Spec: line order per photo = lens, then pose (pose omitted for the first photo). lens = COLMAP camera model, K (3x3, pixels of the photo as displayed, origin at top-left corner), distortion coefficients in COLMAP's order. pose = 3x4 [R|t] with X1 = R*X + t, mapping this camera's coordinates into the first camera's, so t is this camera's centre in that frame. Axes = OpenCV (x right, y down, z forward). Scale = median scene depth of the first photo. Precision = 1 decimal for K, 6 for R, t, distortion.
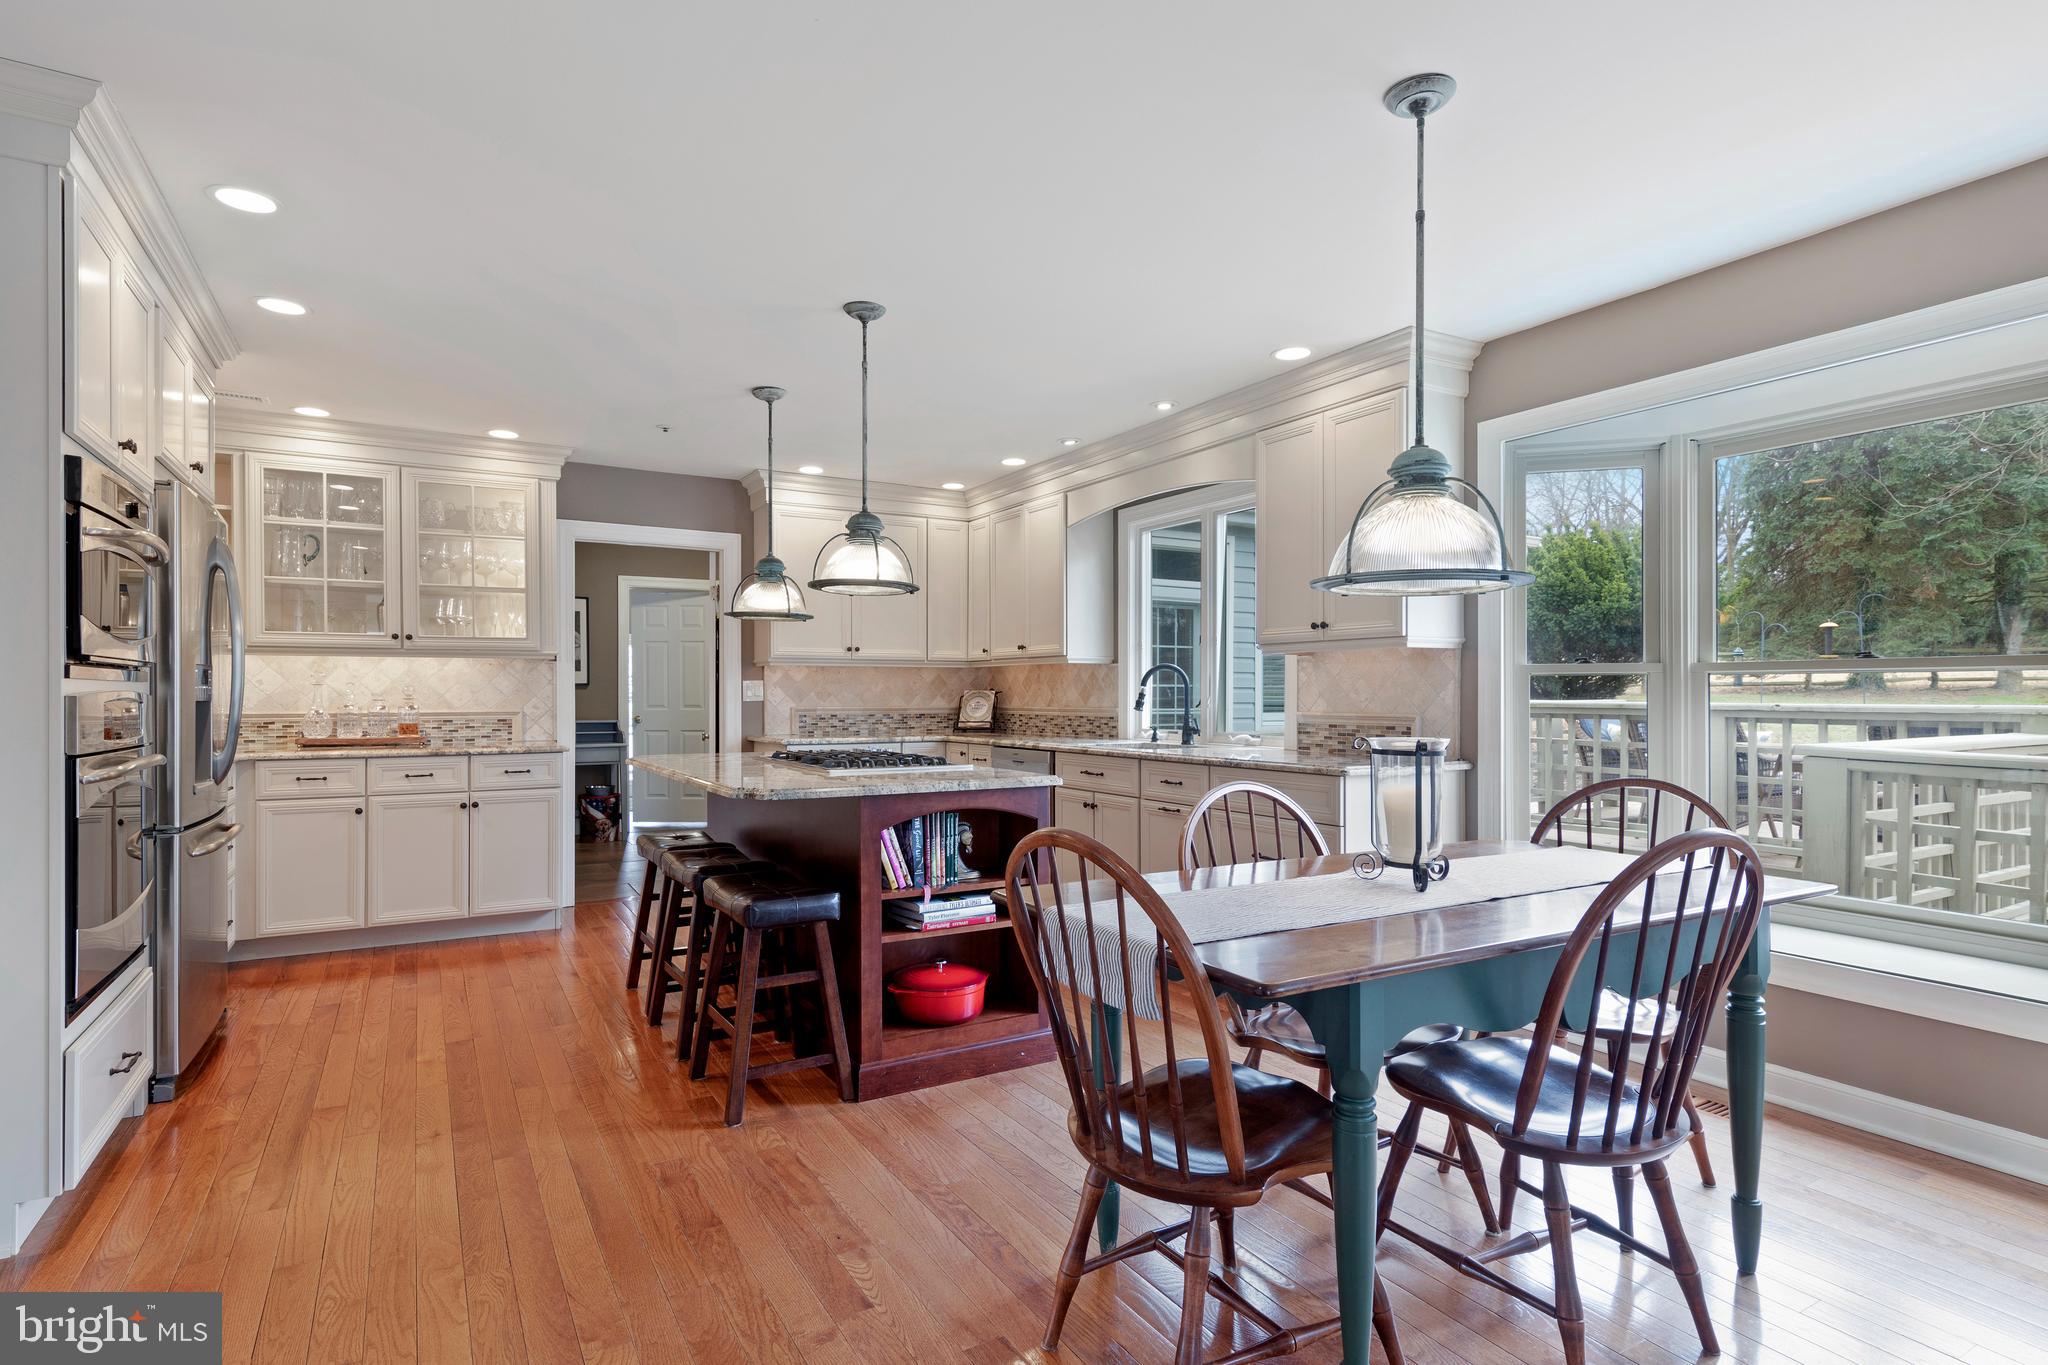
lens RADIAL K [[1042.5, 0, 1024.1], [0, 1042.5, 695.4], [0, 0, 1]] dist [0.013483, -0.005358]
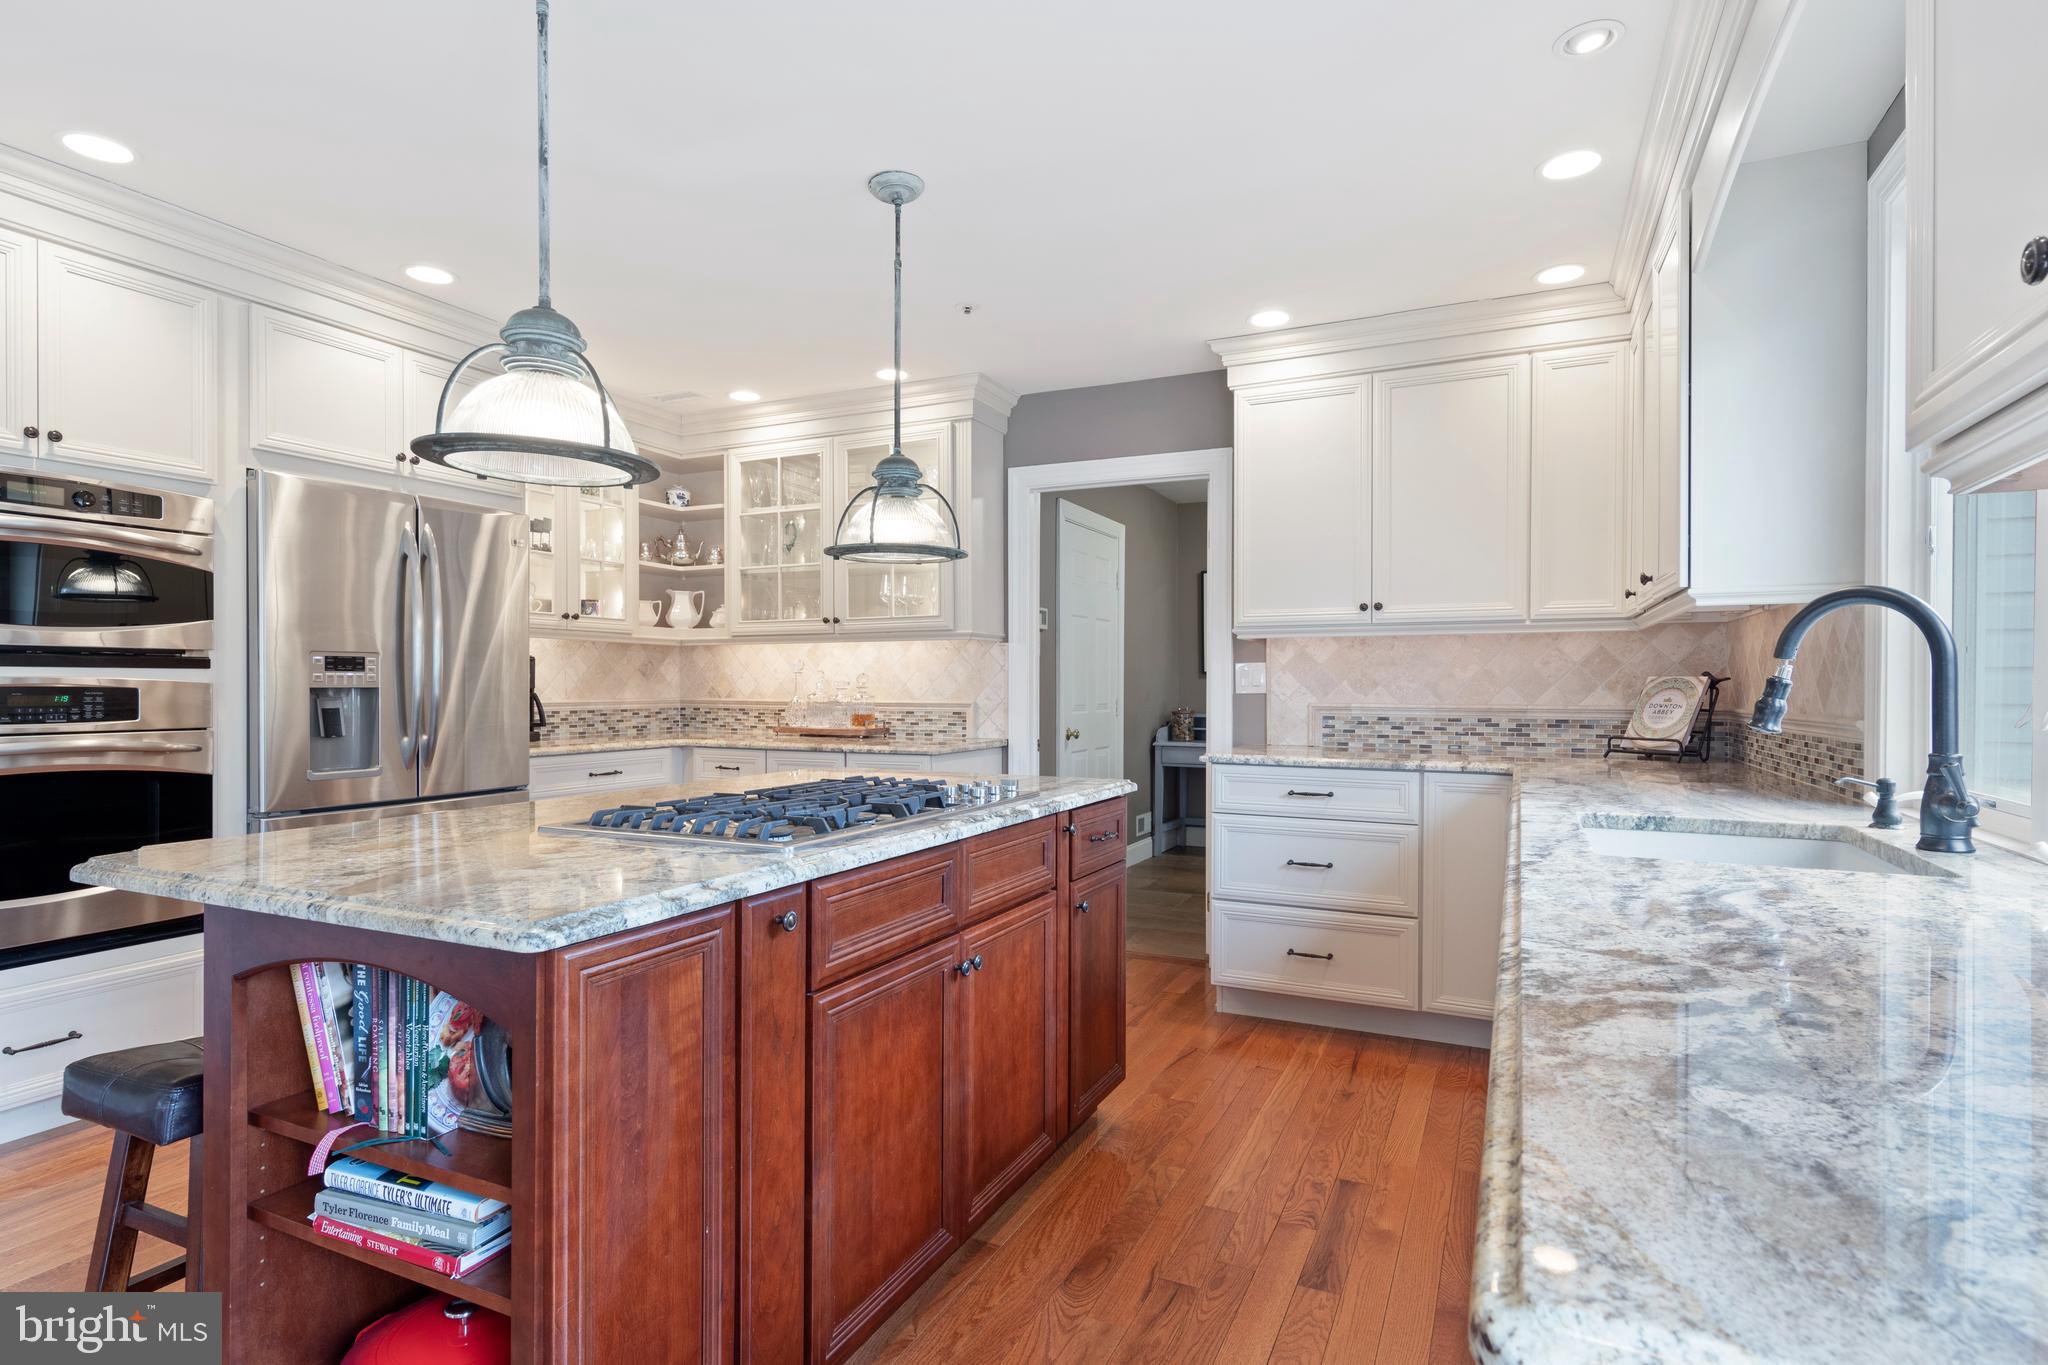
lens RADIAL K [[1042.5, 0, 1020.4], [0, 1042.5, 689.8], [0, 0, 1]] dist [0.013483, -0.005358]
pose [[0.557072, 0.005604, -0.830445, 0.272955], [-0.002777, 0.999984, 0.004886, 0.000359], [0.830459, -0.000416, 0.557079, 0.642552]]
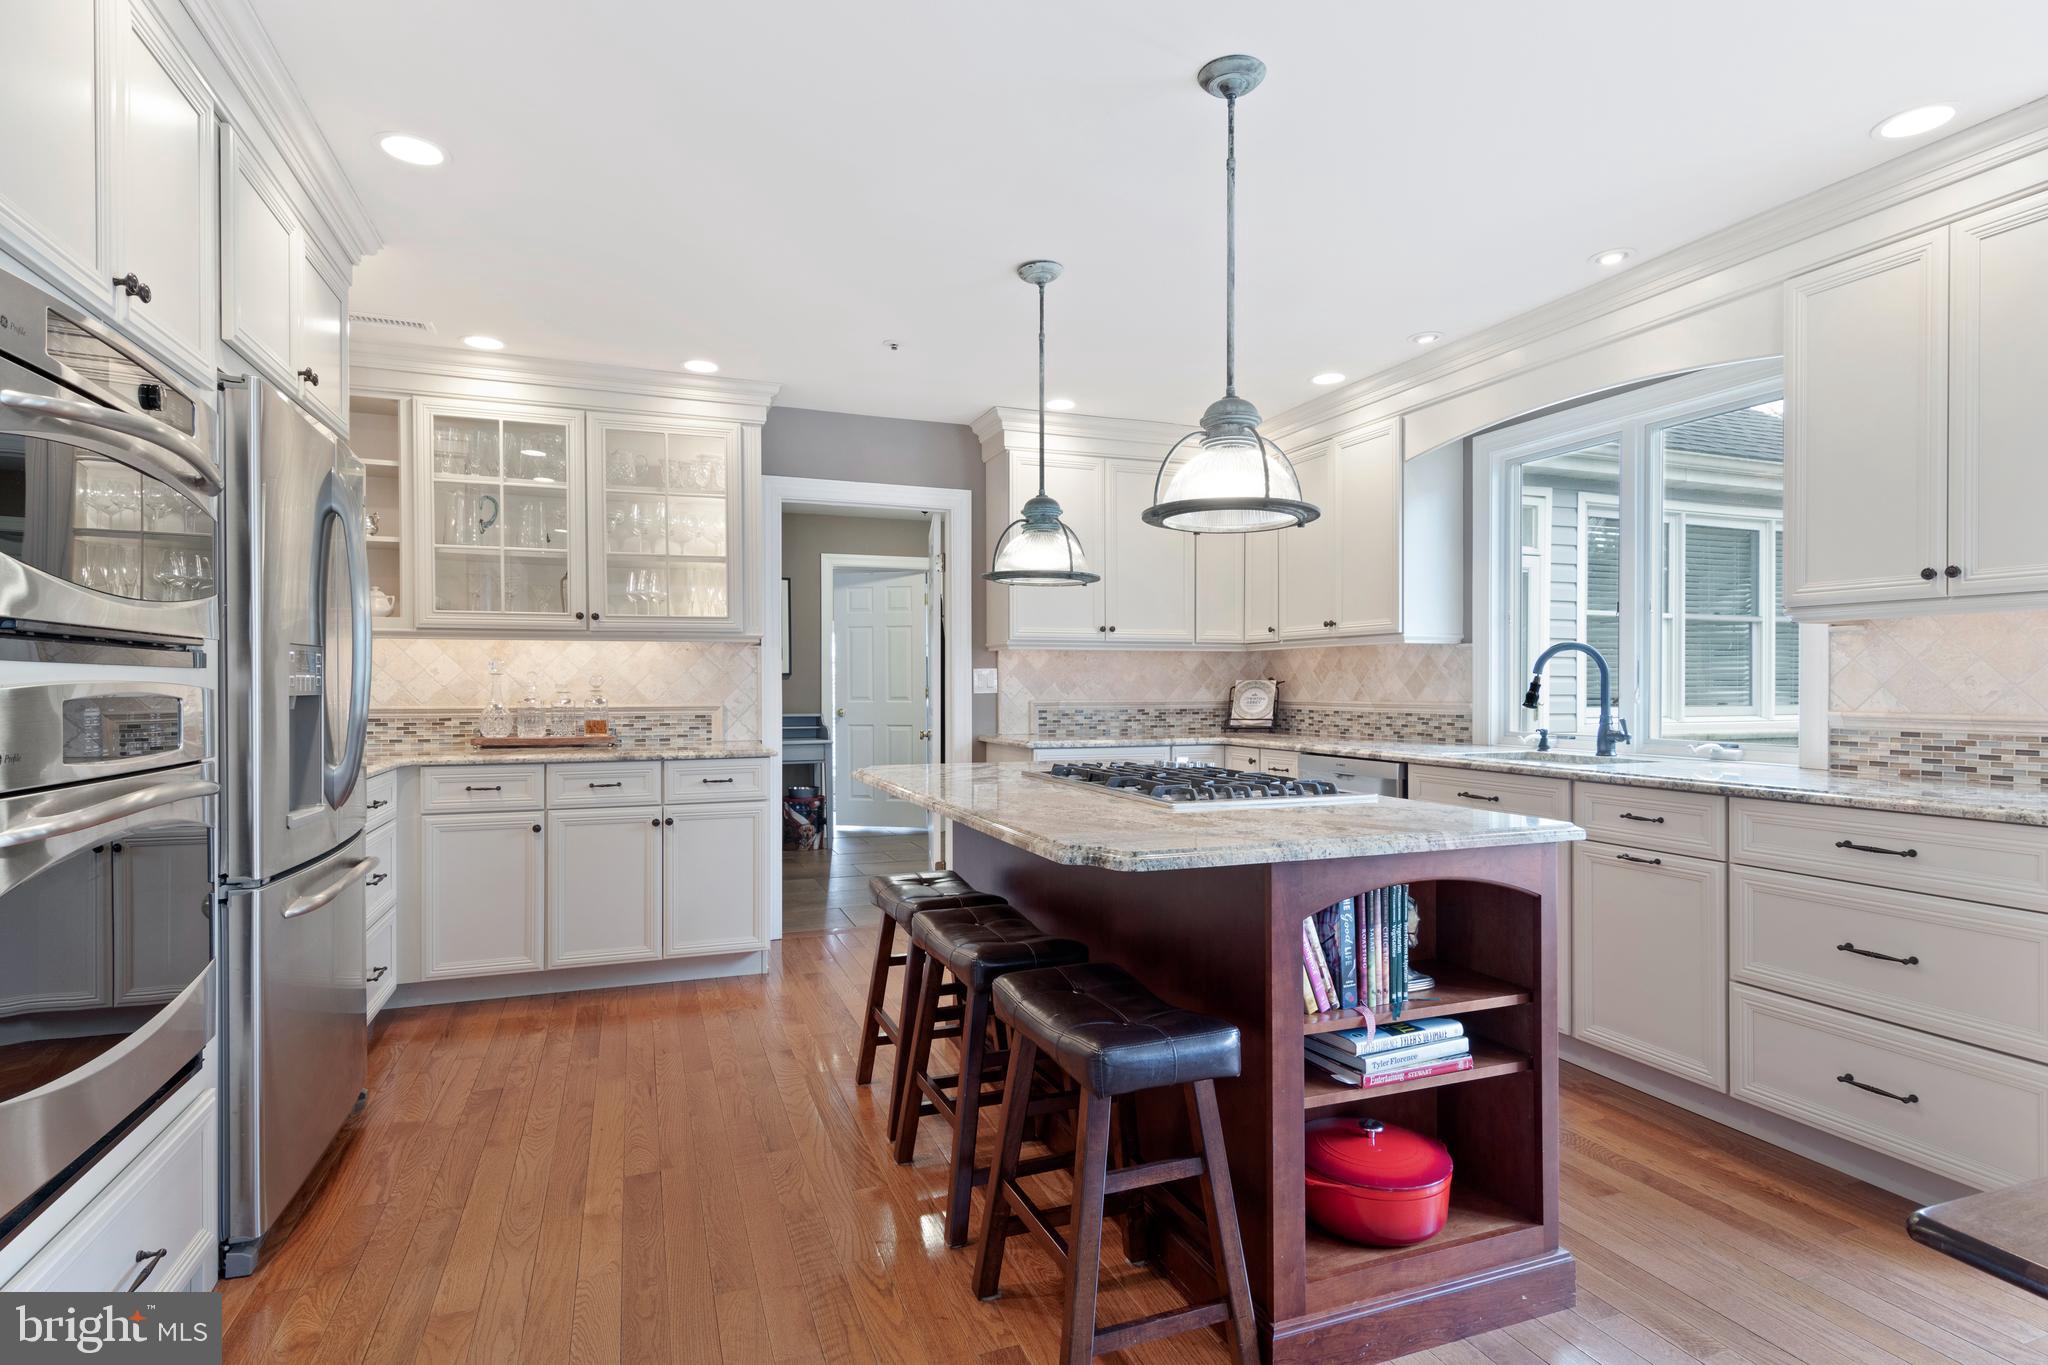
lens RADIAL K [[1042.5, 0, 1022.9], [0, 1042.5, 690.1], [0, 0, 1]] dist [0.013483, -0.005358]
pose [[0.986267, 0.000065, -0.165158, -0.120670], [0.000618, 0.999991, 0.004082, -0.000606], [0.165157, -0.004128, 0.986259, 0.247370]]
